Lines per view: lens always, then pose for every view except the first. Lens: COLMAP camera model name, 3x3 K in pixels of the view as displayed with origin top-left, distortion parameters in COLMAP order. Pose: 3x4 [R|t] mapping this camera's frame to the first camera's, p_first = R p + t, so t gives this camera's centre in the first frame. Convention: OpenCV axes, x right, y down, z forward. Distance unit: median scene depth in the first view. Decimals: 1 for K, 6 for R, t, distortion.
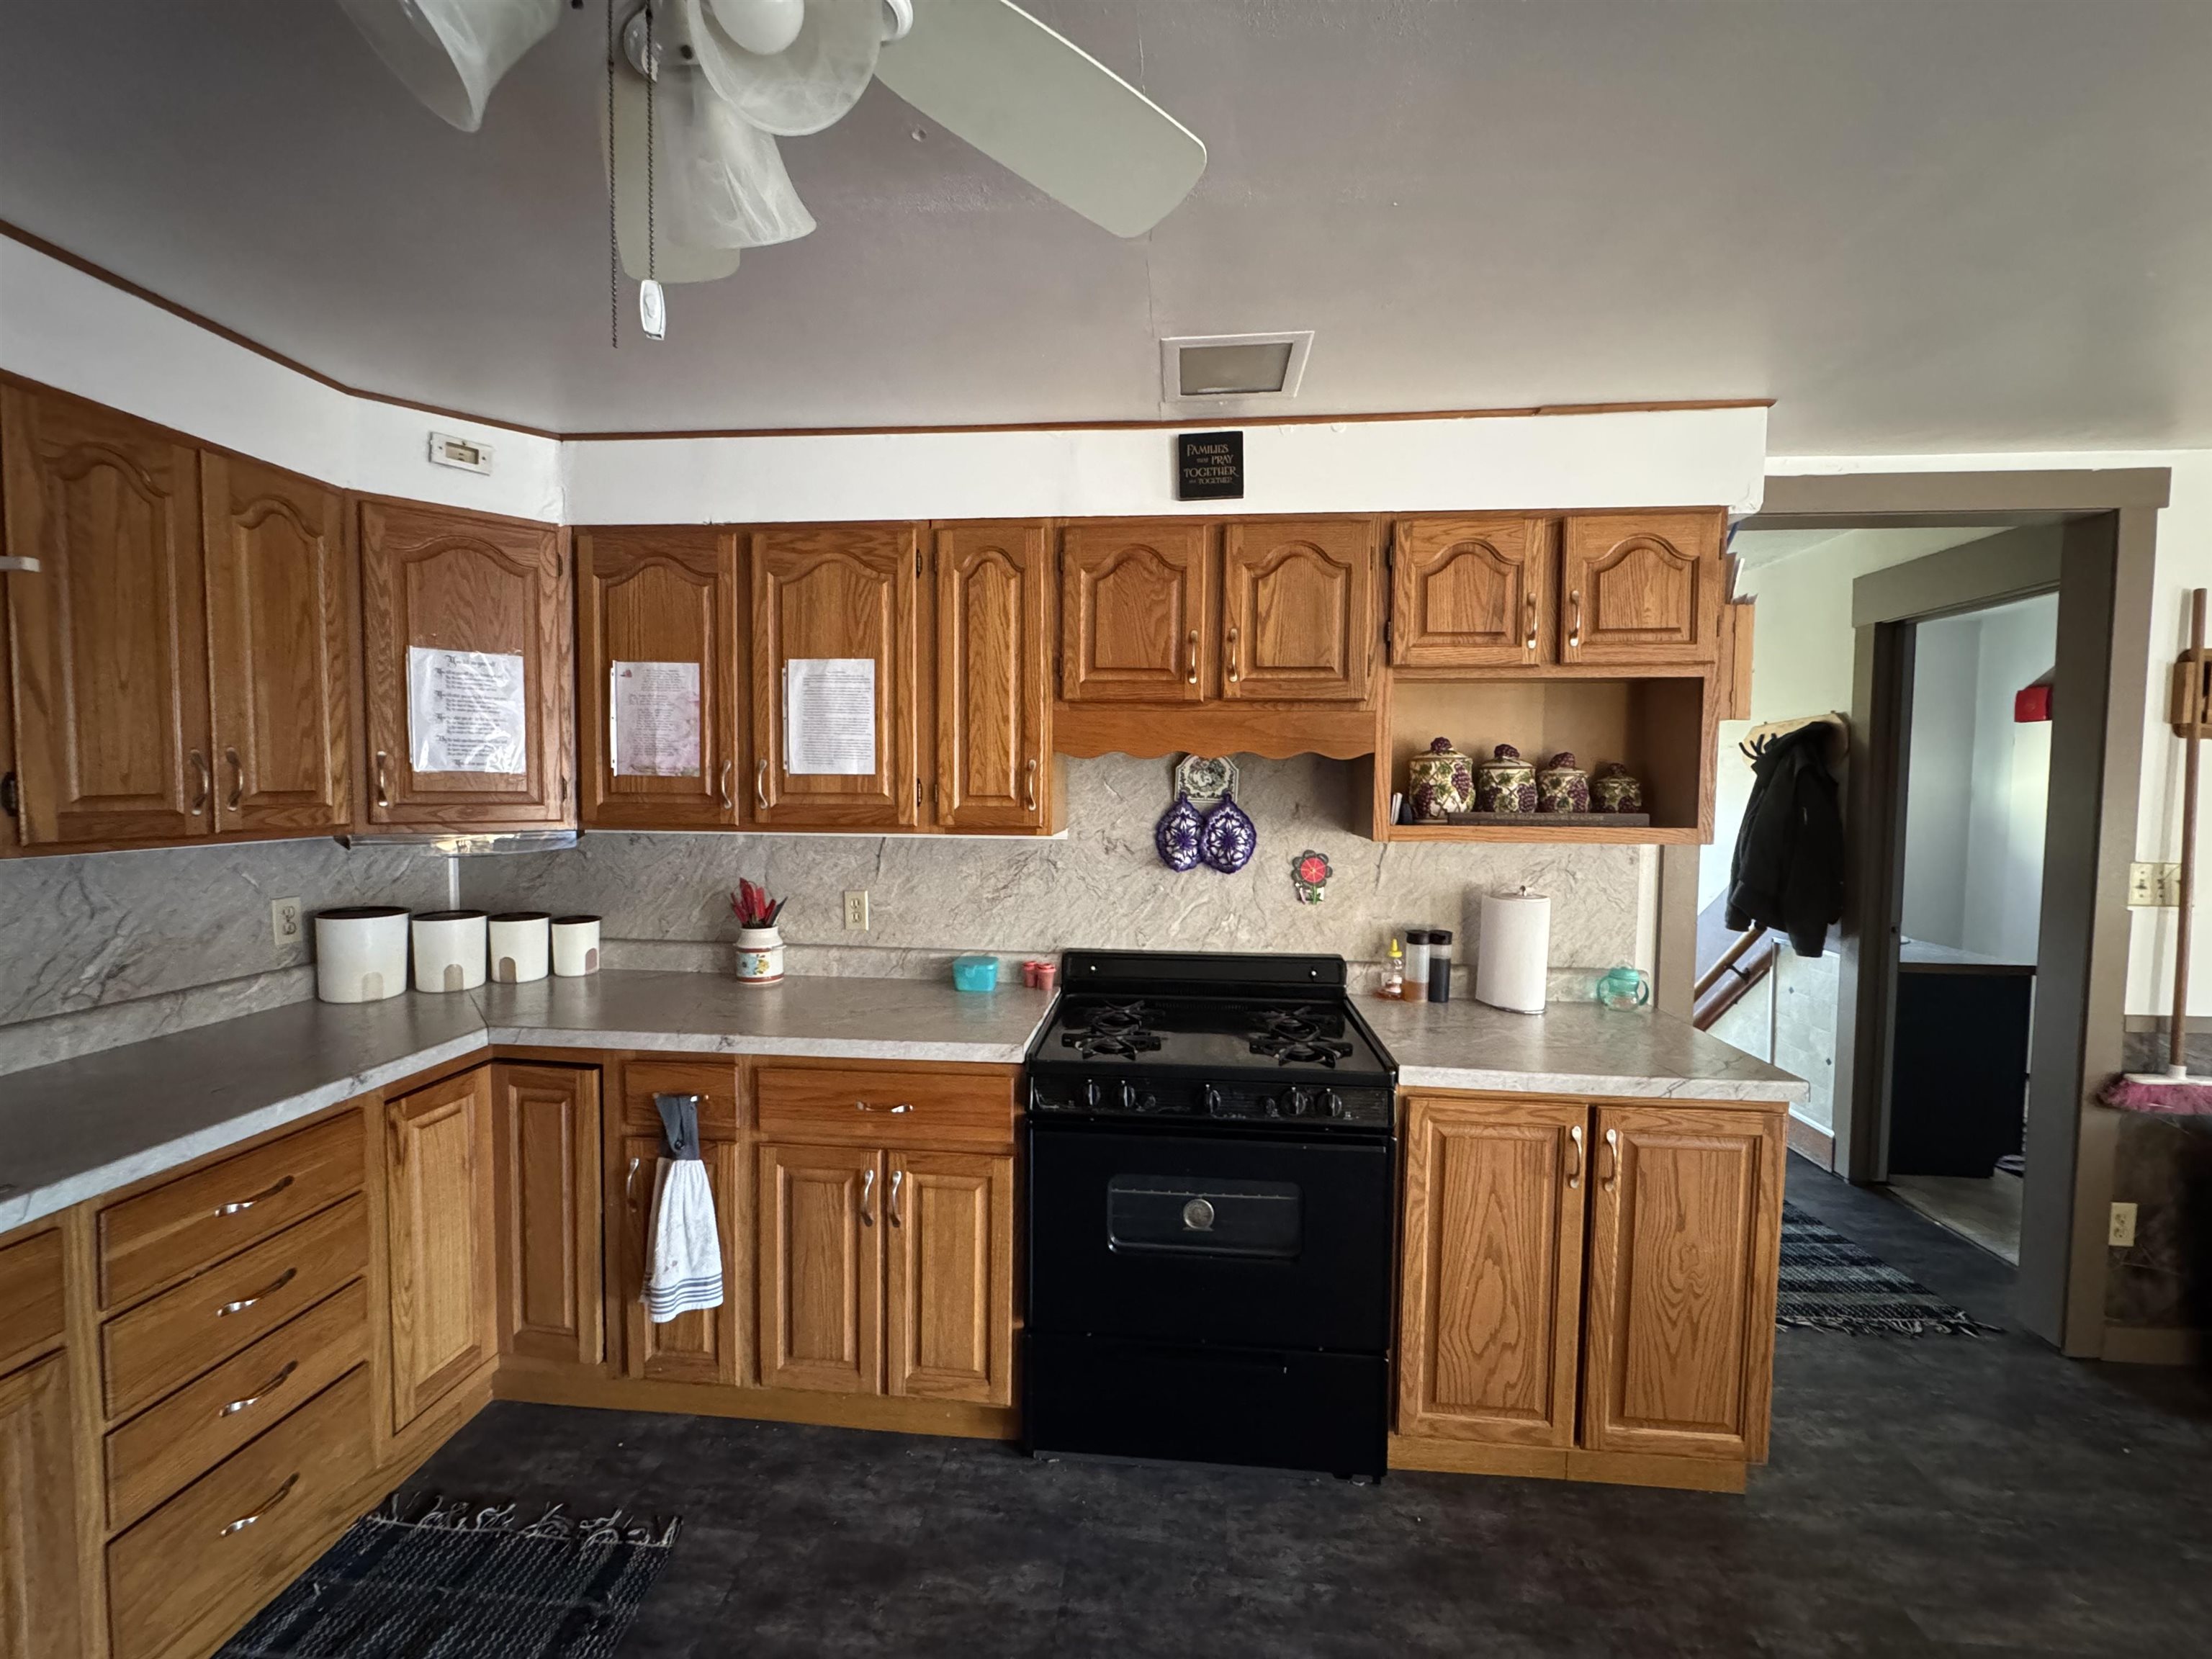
lens RADIAL K [[883.4, 0, 1110.4], [0, 883.4, 823.9], [0, 0, 1]] dist [-0.004165, 0.000901]
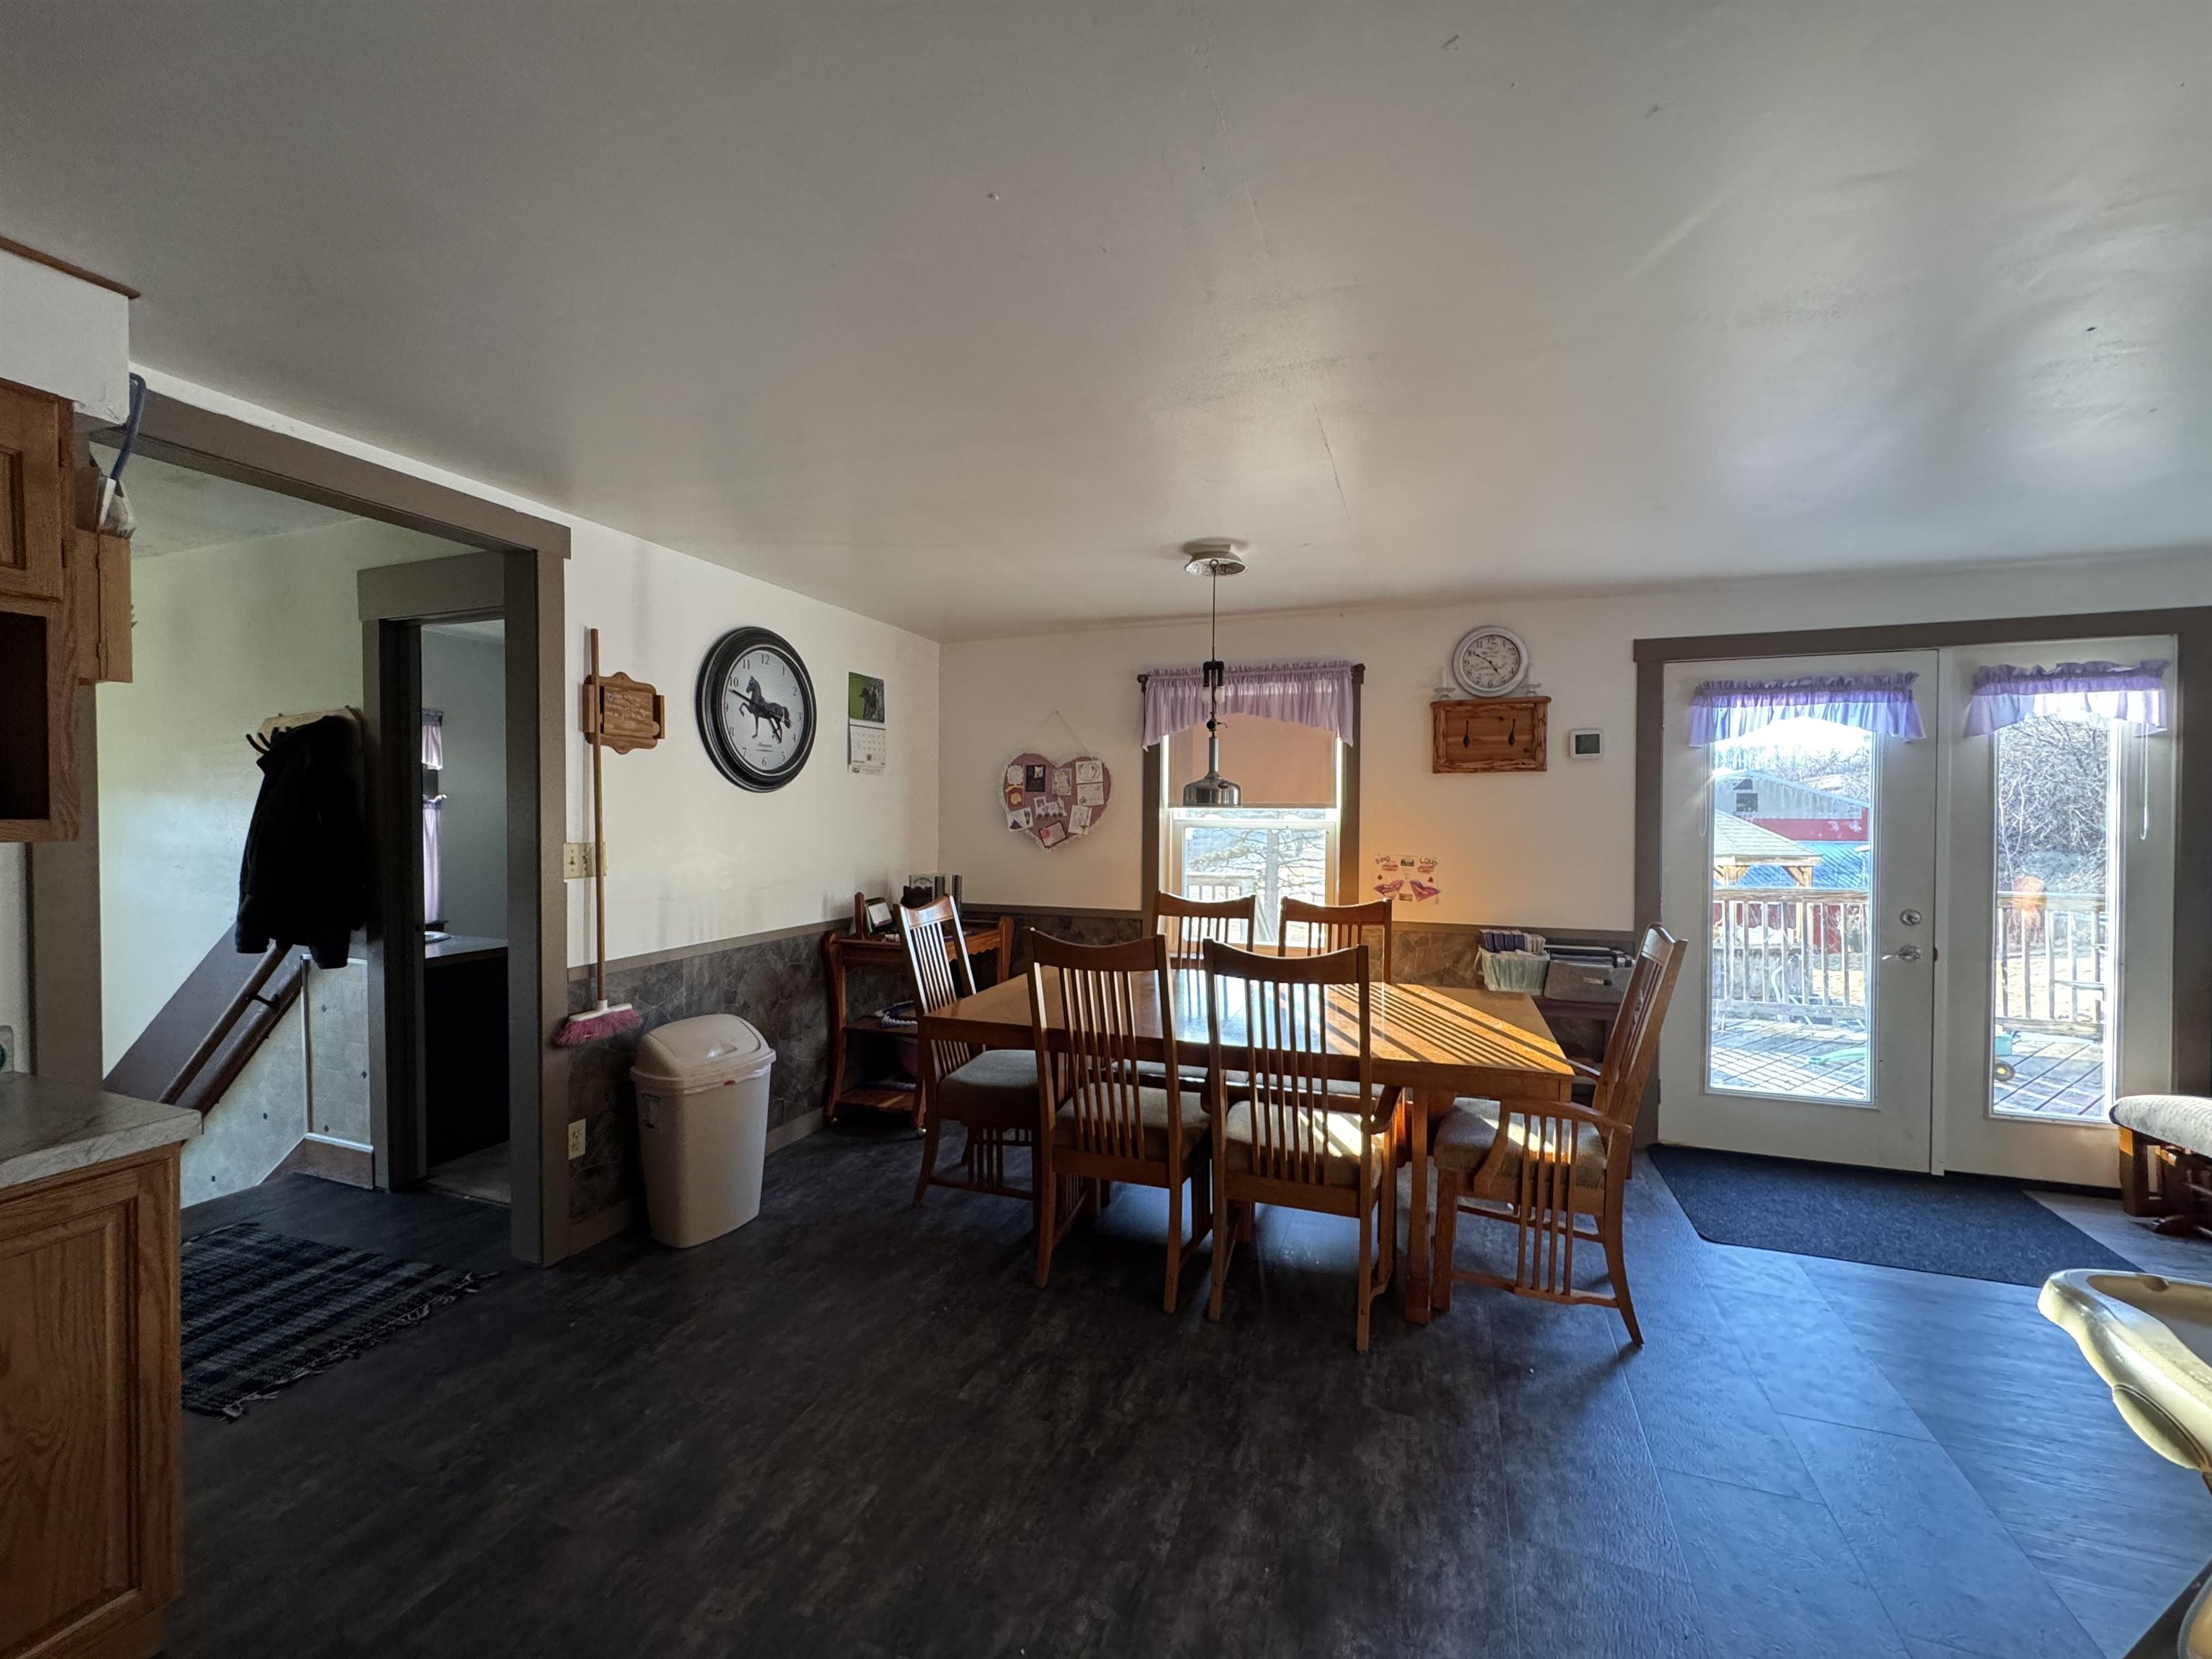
lens RADIAL K [[883.4, 0, 1112.8], [0, 883.4, 827.3], [0, 0, 1]] dist [-0.004165, 0.000901]
pose [[0.265674, -0.022291, 0.963805, 0.174177], [0.043009, 0.999011, 0.011250, 0.039534], [-0.963103, 0.038463, 0.266370, -0.062682]]
